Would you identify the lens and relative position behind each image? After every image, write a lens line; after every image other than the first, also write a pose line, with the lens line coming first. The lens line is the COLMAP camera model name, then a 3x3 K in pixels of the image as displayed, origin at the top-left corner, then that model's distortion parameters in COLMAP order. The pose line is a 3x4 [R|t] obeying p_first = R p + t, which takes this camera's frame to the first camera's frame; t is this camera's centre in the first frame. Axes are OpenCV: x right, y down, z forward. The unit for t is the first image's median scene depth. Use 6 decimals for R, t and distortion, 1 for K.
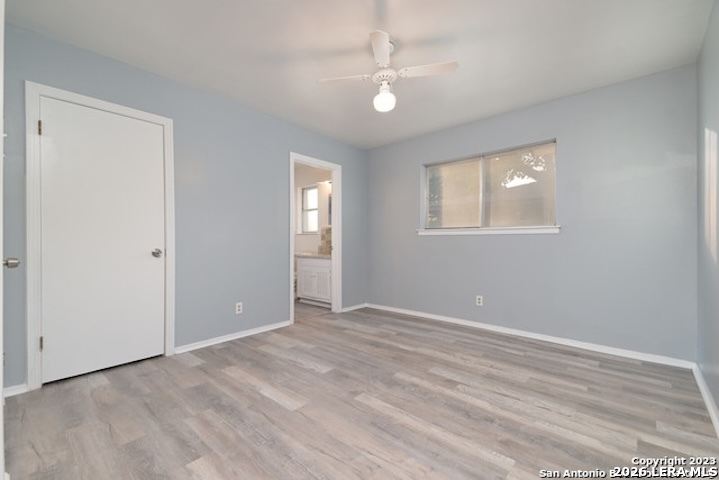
lens RADIAL K [[315.9, 0, 360.0], [0, 315.9, 240.6], [0, 0, 1]] dist [0.003116, 0.000099]
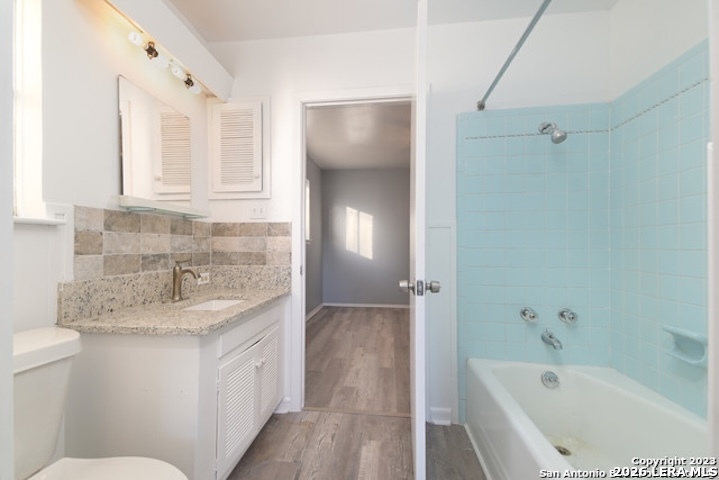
lens RADIAL K [[315.9, 0, 361.3], [0, 315.9, 242.0], [0, 0, 1]] dist [0.003116, 0.000099]
pose [[-0.553227, -0.002515, 0.833027, -0.420010], [0.002518, 0.999986, 0.004691, -0.012187], [-0.833027, 0.004693, -0.553212, 0.966691]]
